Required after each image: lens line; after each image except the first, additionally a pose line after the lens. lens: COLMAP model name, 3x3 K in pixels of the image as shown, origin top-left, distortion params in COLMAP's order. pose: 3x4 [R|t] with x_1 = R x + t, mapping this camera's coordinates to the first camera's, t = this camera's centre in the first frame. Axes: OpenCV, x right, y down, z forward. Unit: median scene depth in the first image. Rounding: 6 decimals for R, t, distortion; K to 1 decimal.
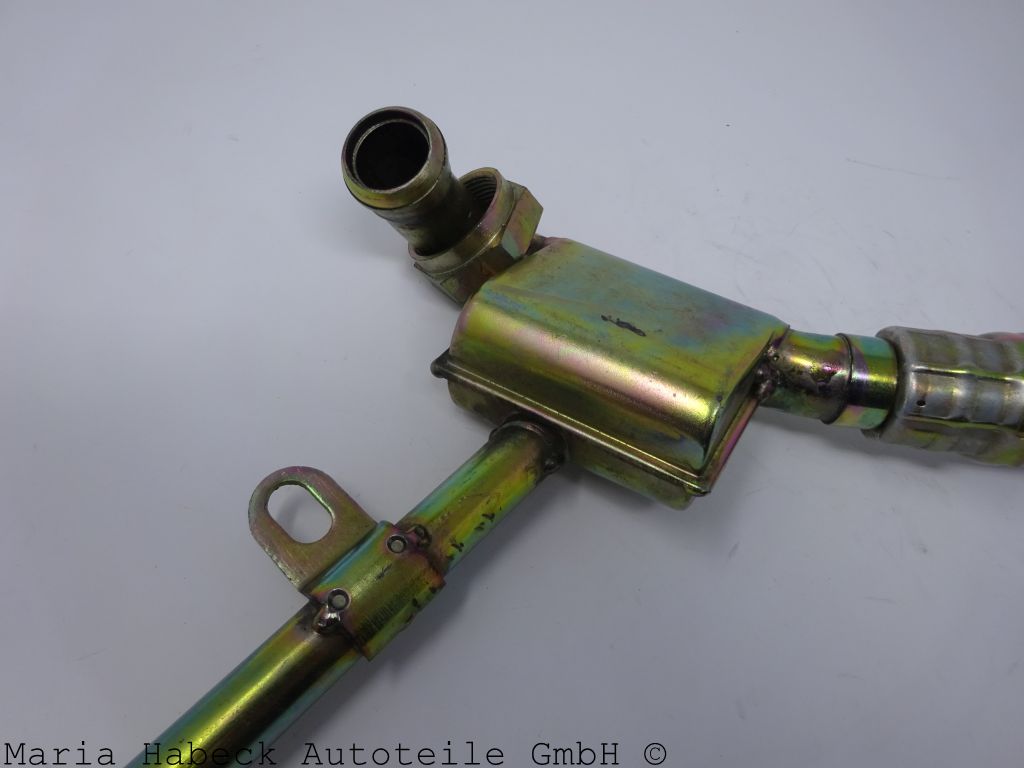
lens RADIAL K [[727.1, 0, 511.0], [0, 727.1, 383.8], [0, 0, 1]] dist [-0.010396, 0.004199]
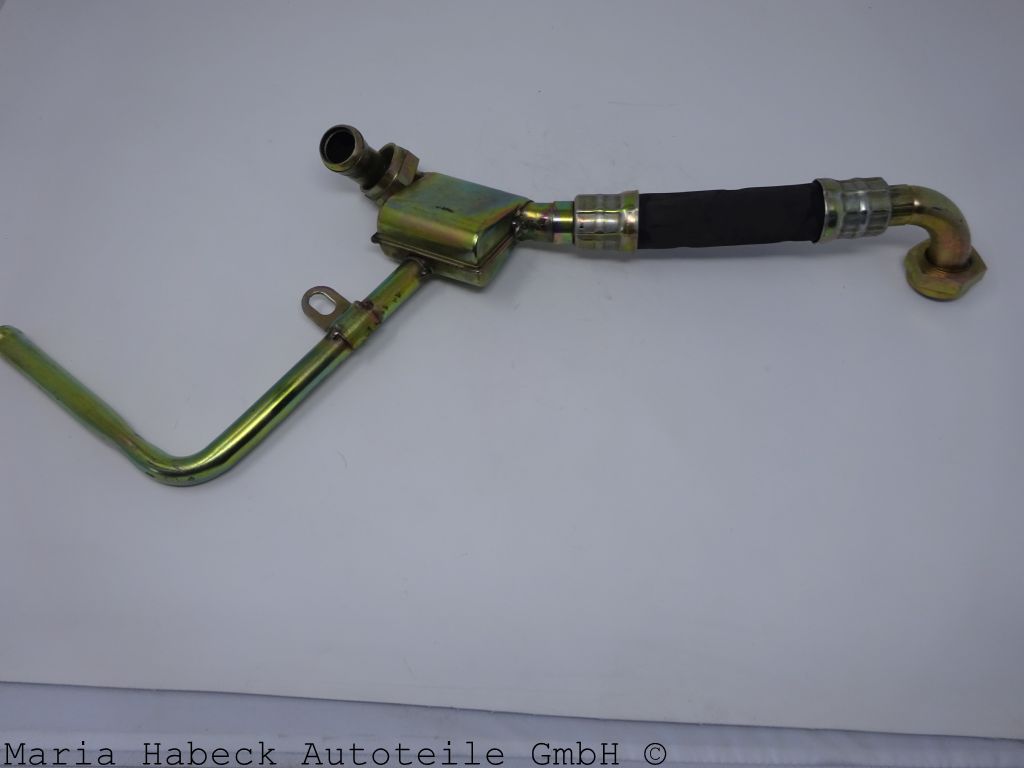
lens RADIAL K [[727.1, 0, 515.3], [0, 727.1, 382.7], [0, 0, 1]] dist [-0.010396, 0.004199]
pose [[0.990836, -0.108068, -0.081031, 0.482087], [0.115974, 0.988183, 0.100217, 0.251195], [0.069244, -0.108696, 0.991660, -1.296723]]
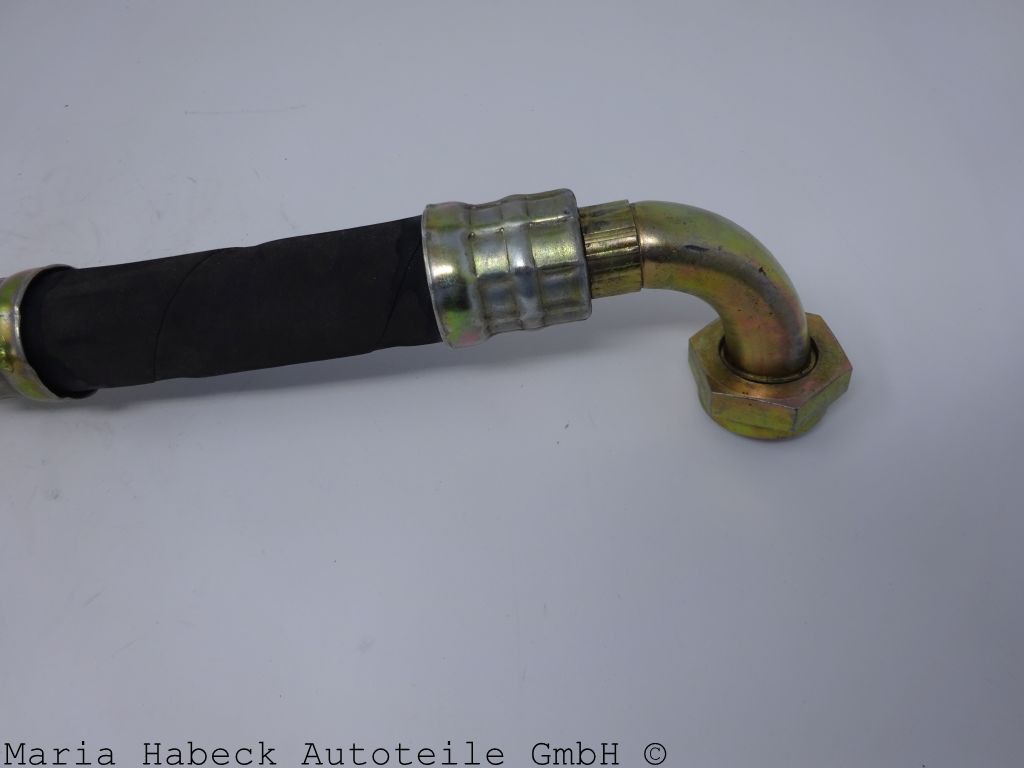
lens RADIAL K [[727.1, 0, 512.8], [0, 727.1, 379.3], [0, 0, 1]] dist [-0.010396, 0.004199]
pose [[0.977306, -0.196853, -0.078247, 1.424670], [0.196966, 0.980390, -0.006343, 0.223443], [0.077961, -0.009212, 0.996914, 0.056794]]
